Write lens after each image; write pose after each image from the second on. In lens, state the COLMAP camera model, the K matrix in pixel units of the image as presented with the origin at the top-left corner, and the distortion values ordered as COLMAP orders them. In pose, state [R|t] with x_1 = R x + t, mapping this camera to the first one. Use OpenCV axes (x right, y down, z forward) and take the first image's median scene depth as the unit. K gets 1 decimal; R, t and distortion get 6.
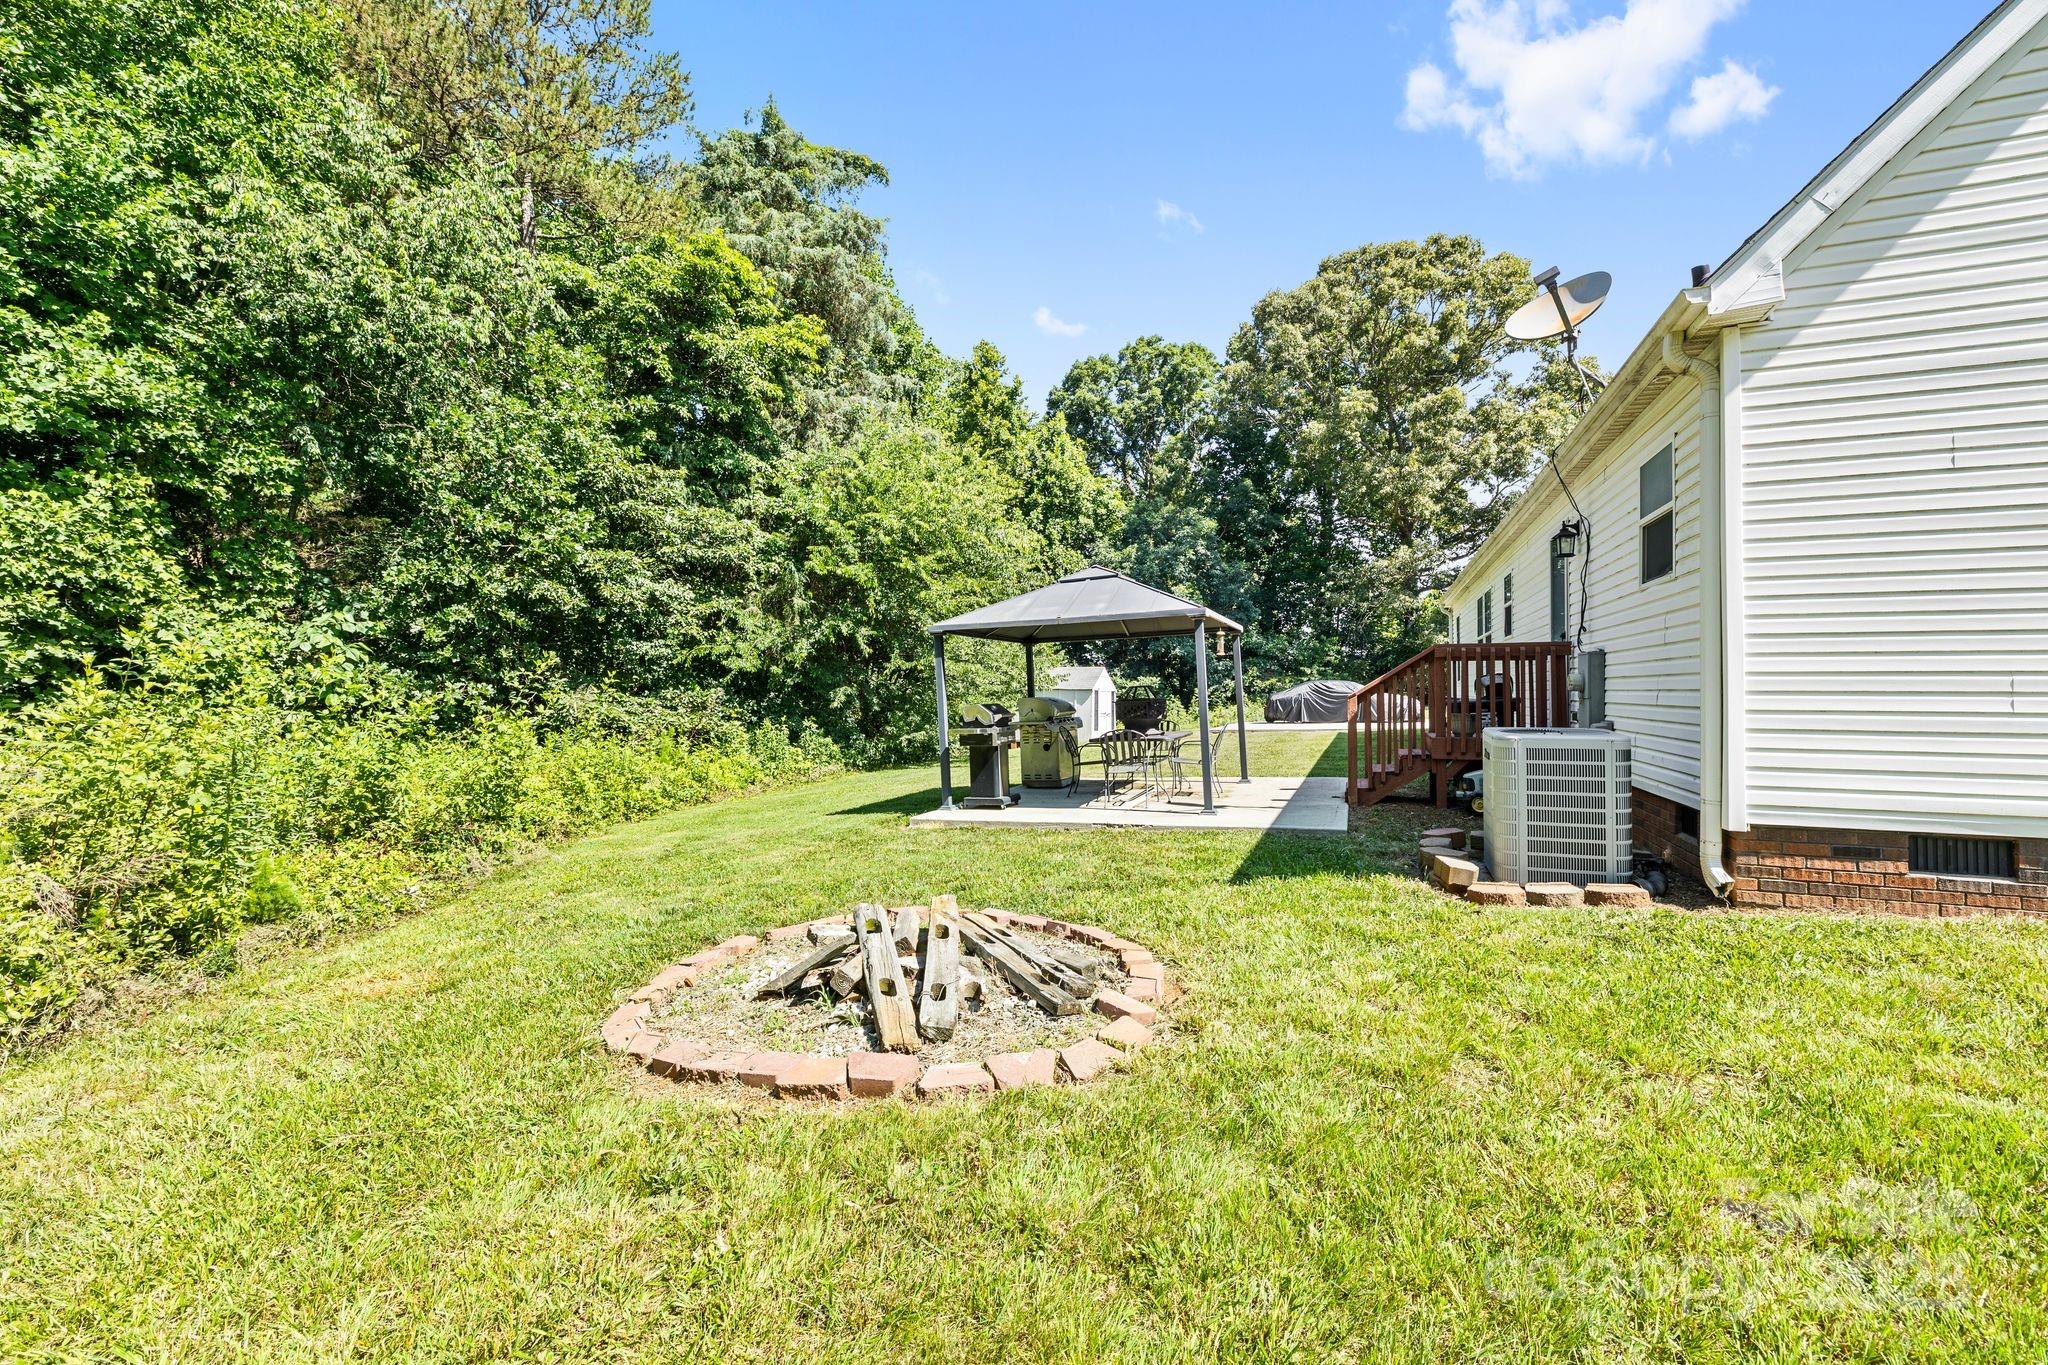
lens RADIAL K [[883.4, 0, 1024.8], [0, 883.4, 683.7], [0, 0, 1]] dist [-0.001865, -0.000128]
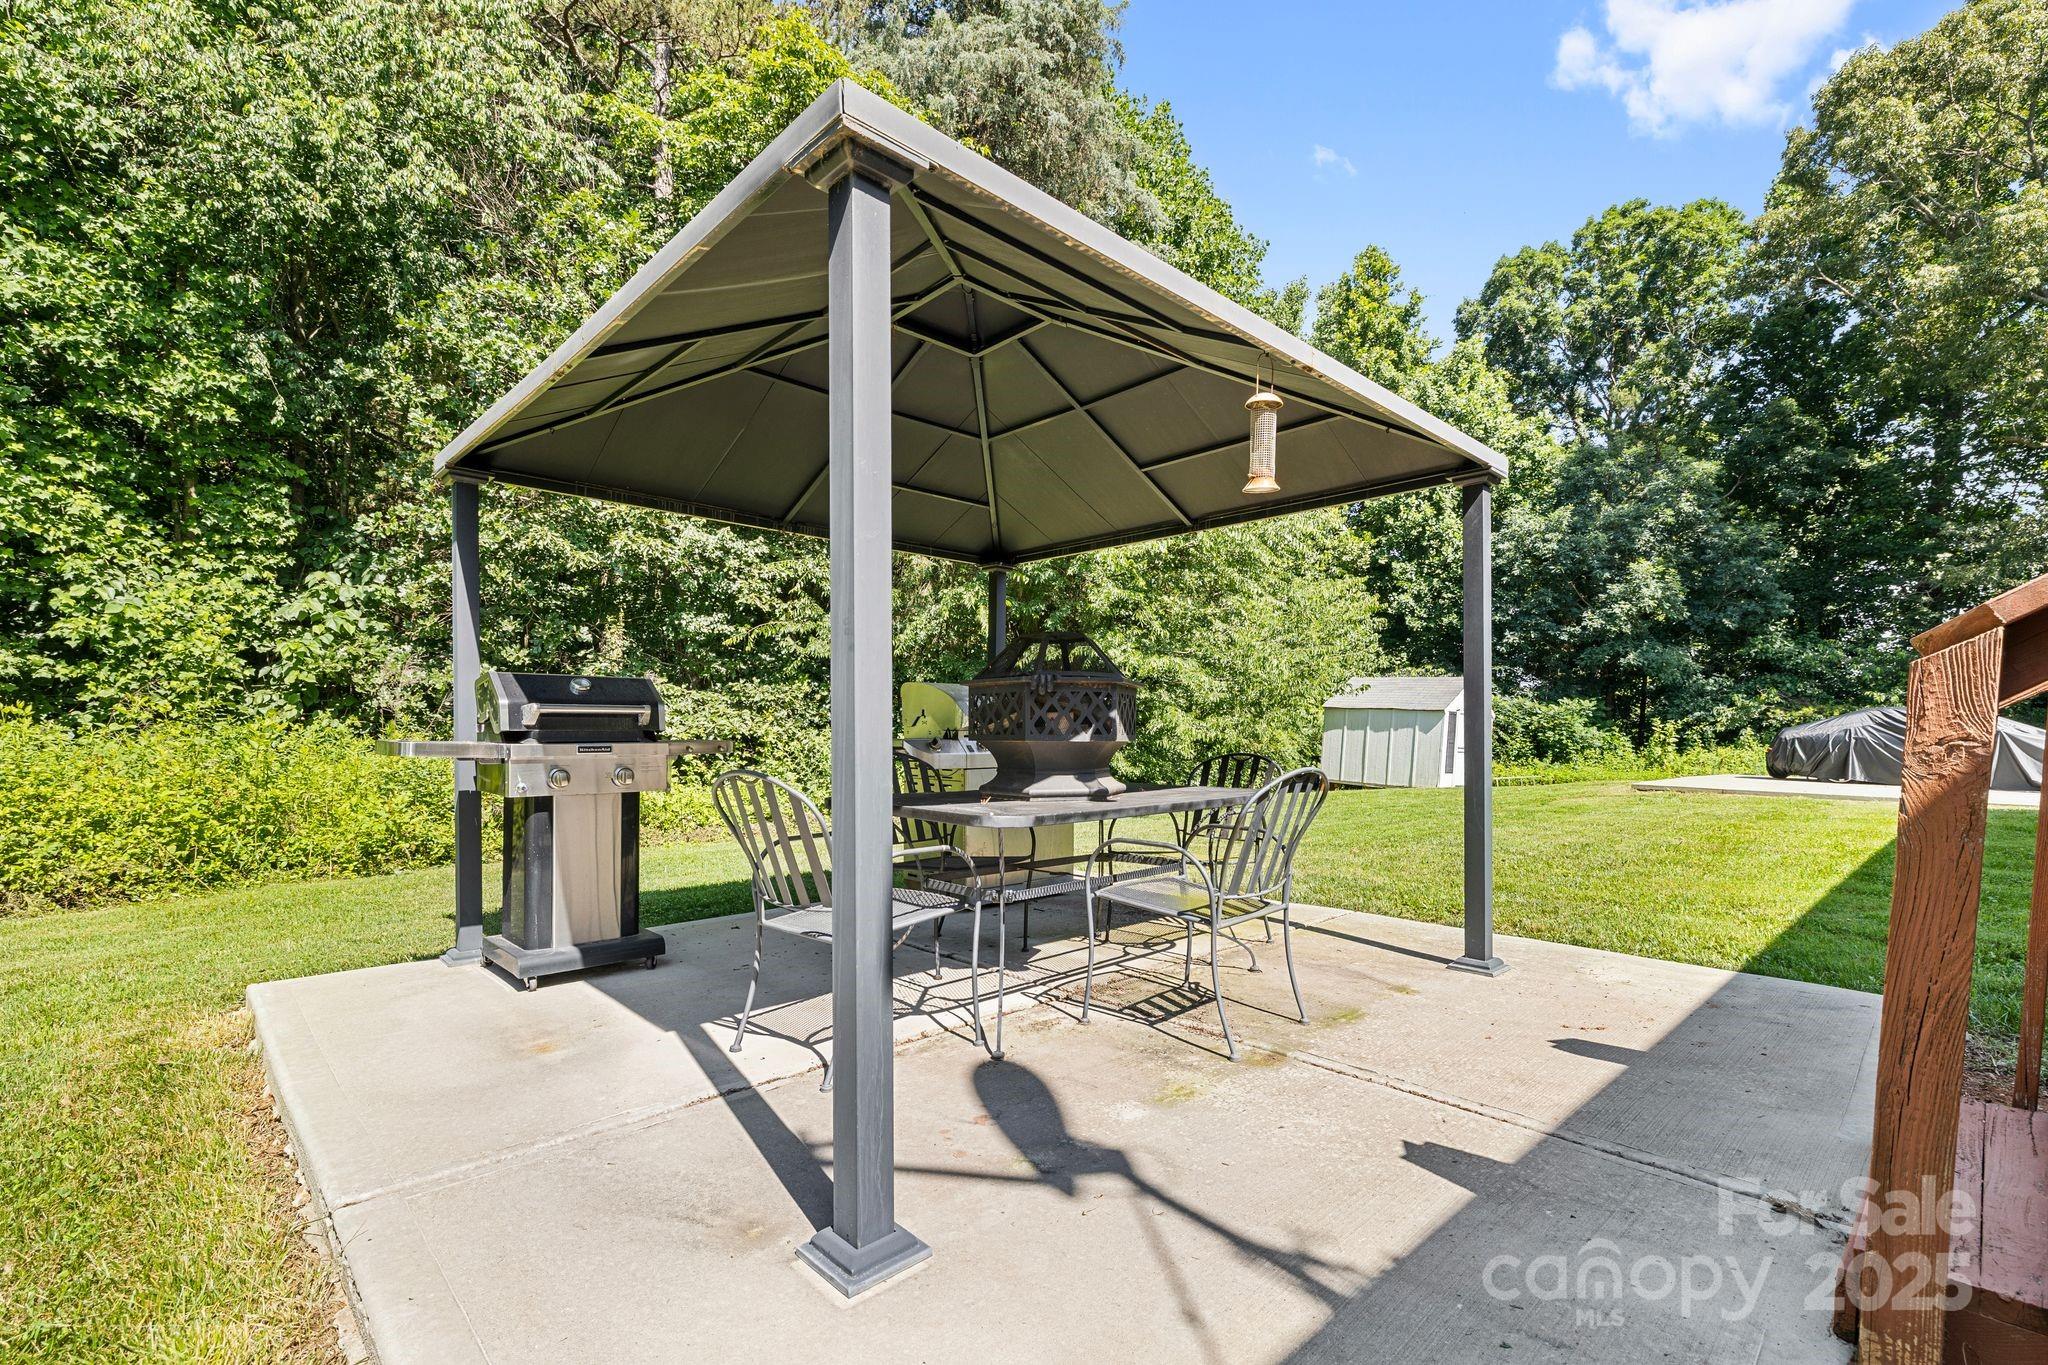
lens RADIAL K [[929.5, 0, 1029.9], [0, 929.5, 753.9], [0, 0, 1]] dist [0.001045, 0.000629]
pose [[0.903998, 0.053741, -0.424145, 0.060510], [-0.031905, 0.997782, 0.058423, 0.005212], [0.426344, -0.039282, 0.903708, 0.159944]]
